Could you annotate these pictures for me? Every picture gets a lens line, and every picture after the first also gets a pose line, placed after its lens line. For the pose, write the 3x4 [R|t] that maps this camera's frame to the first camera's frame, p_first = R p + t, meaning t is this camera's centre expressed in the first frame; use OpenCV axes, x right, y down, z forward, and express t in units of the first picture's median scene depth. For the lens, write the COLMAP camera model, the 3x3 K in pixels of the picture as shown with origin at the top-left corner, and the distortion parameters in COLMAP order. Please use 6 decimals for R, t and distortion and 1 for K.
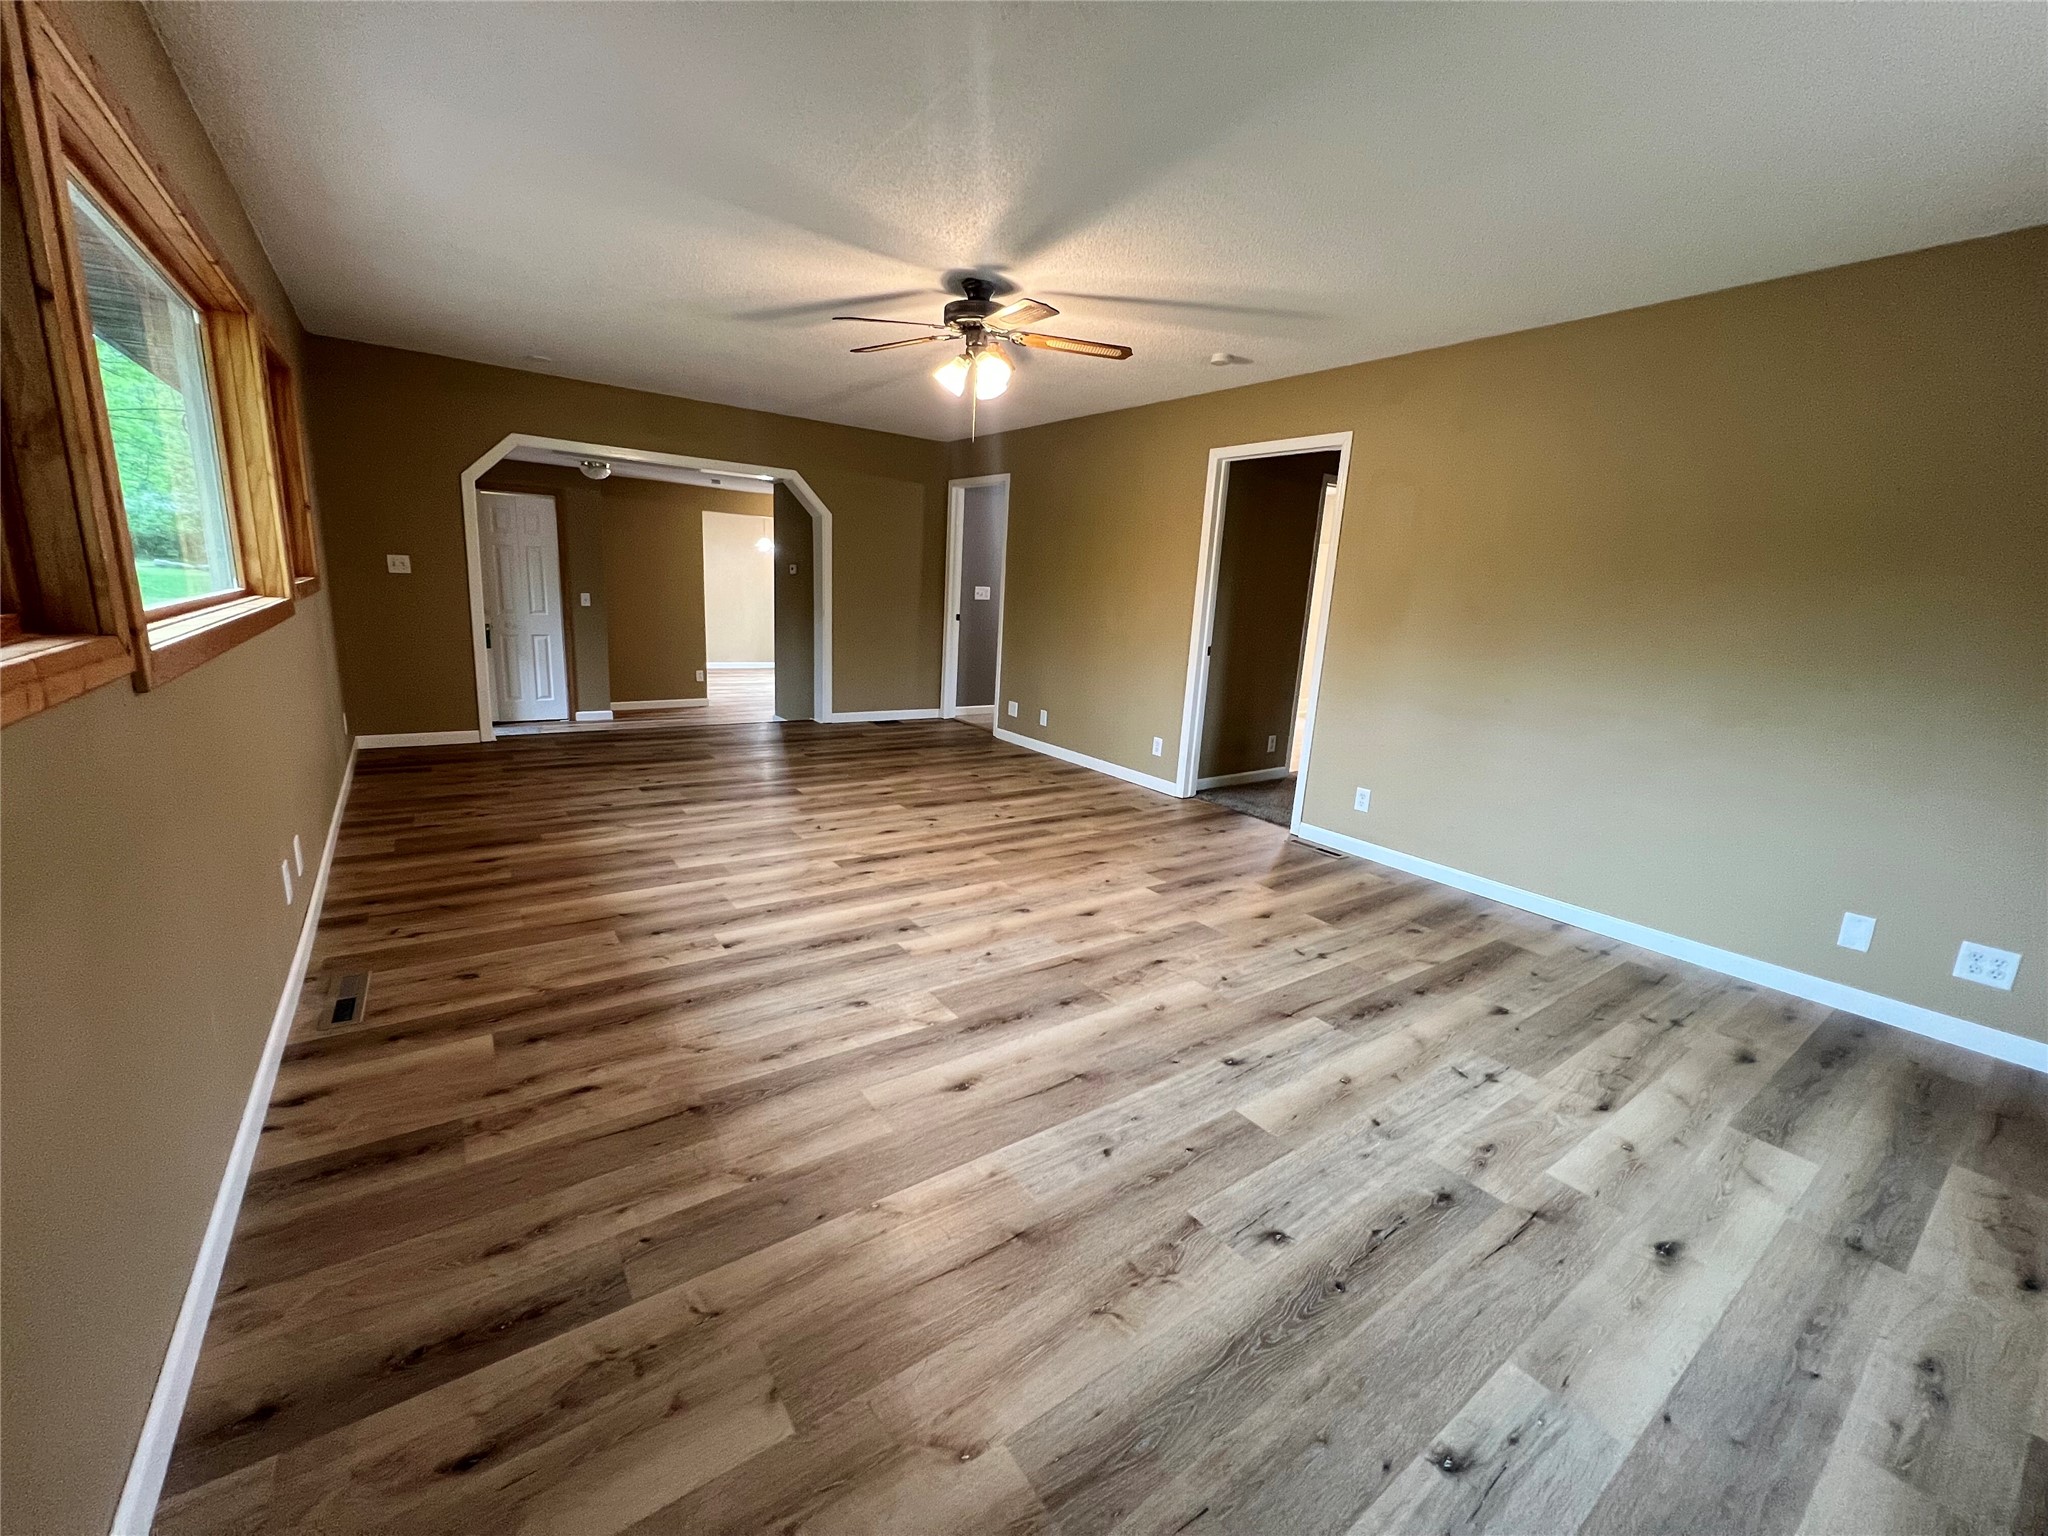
lens RADIAL K [[814.2, 0, 1023.4], [0, 814.2, 760.6], [0, 0, 1]] dist [-0.001736, 0.000119]
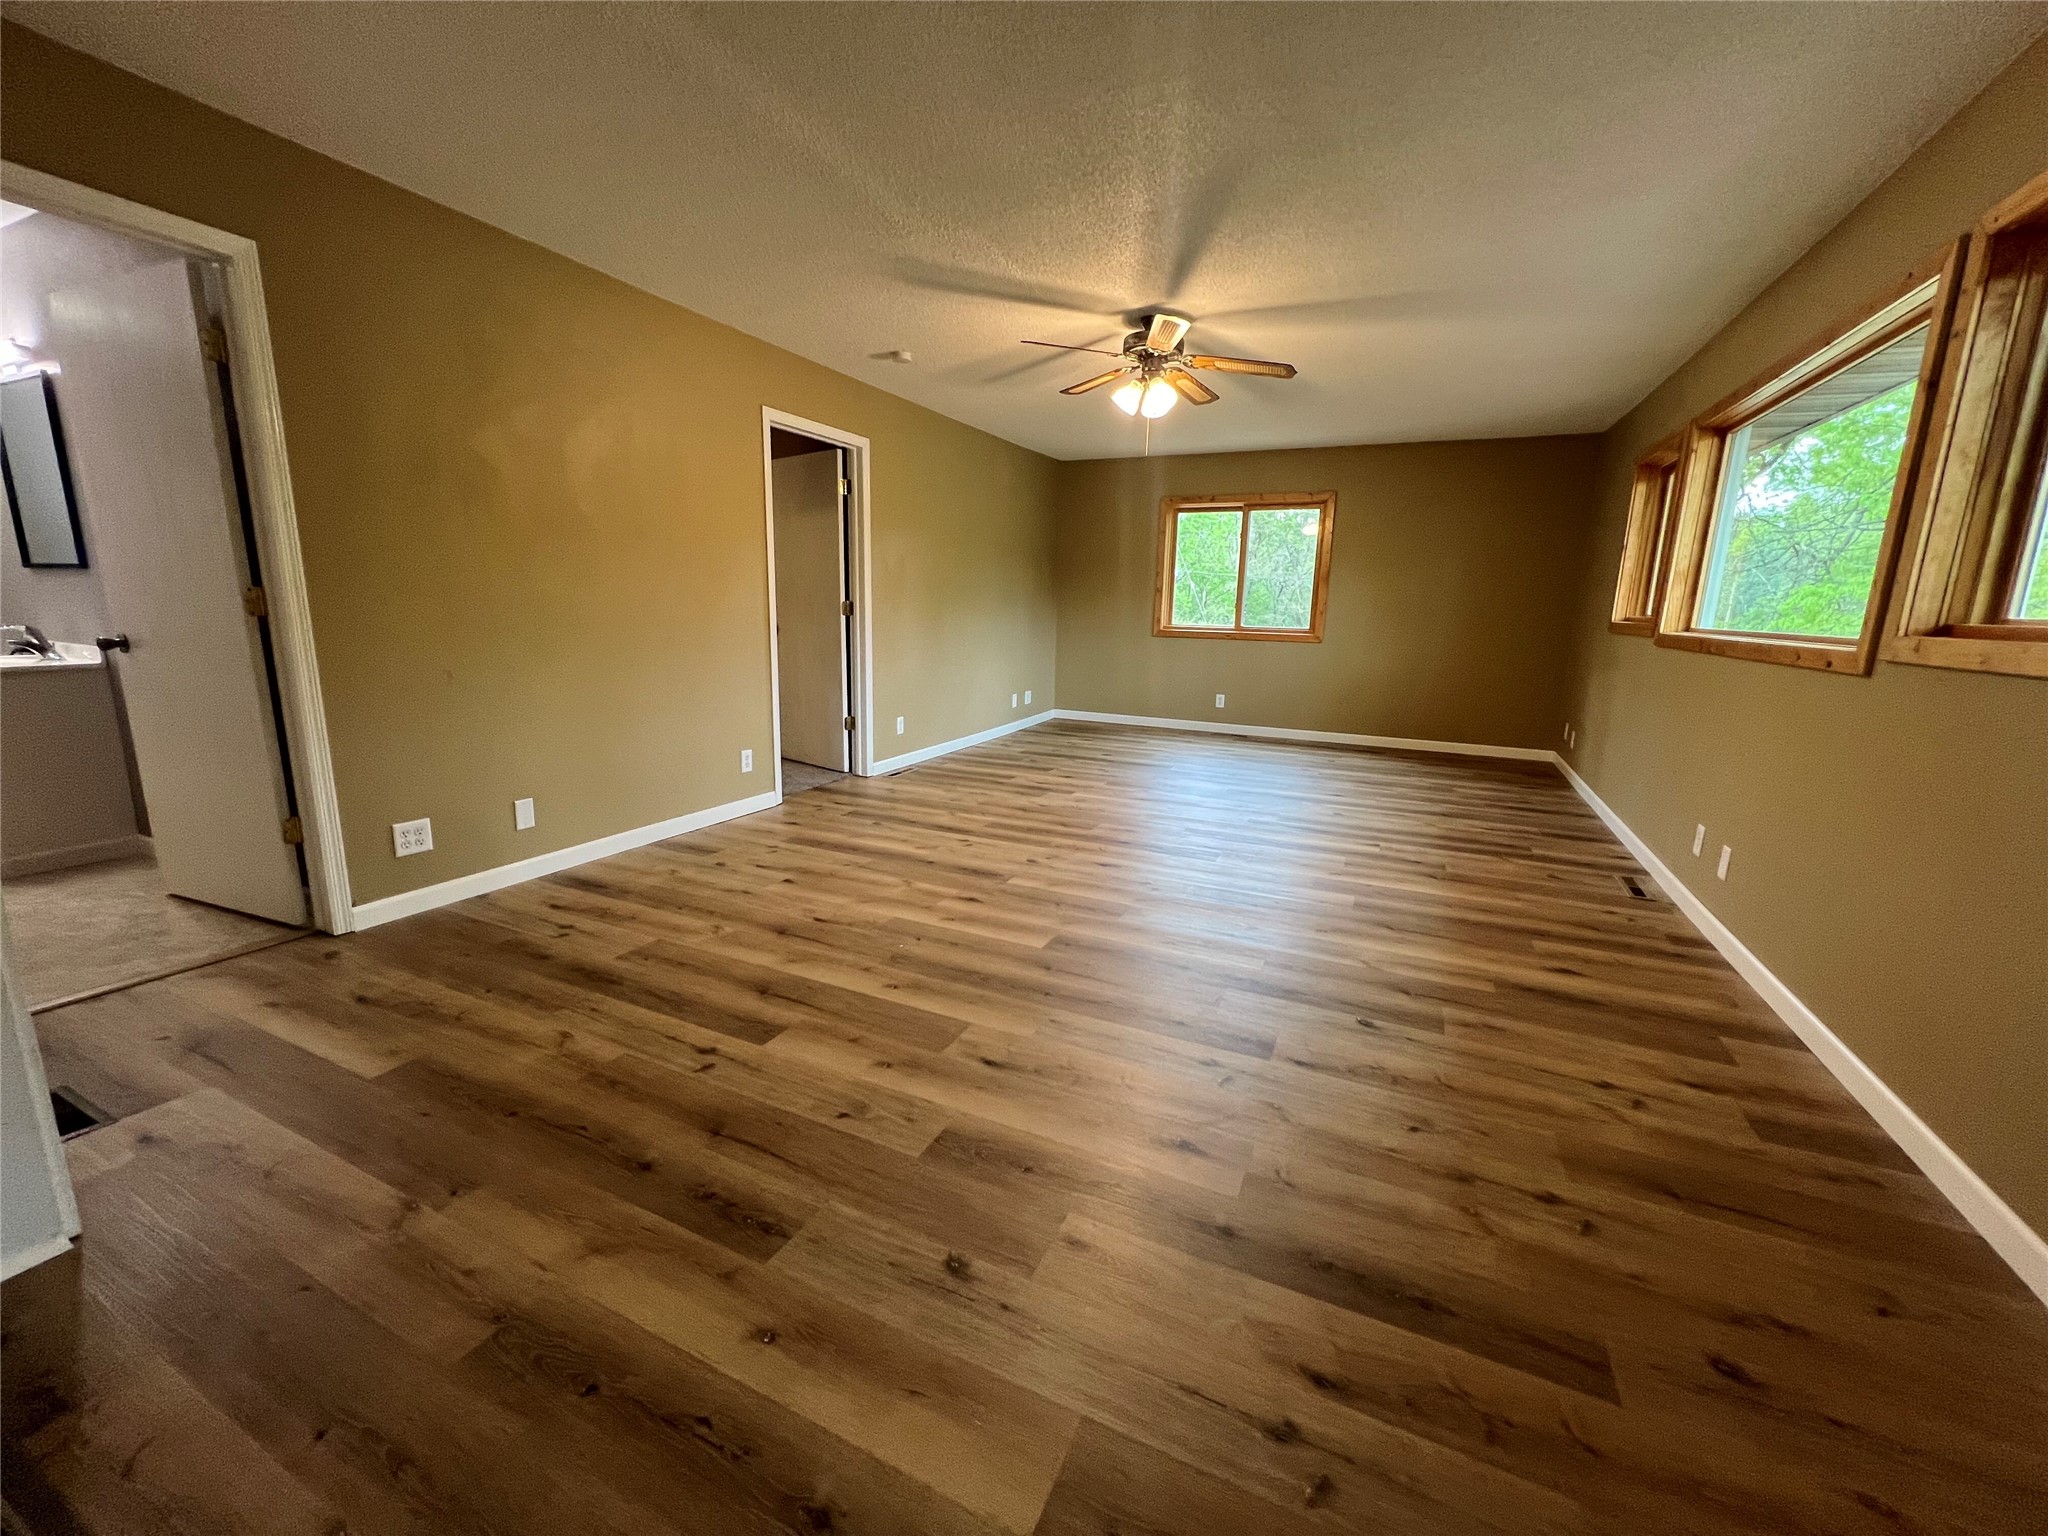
lens RADIAL K [[814.2, 0, 1023.4], [0, 814.2, 760.6], [0, 0, 1]] dist [-0.001736, 0.000119]
pose [[-0.481295, -0.235008, 0.844468, -0.860138], [0.134312, 0.932242, 0.335984, -0.332617], [-0.866208, 0.275129, -0.417119, 1.450853]]
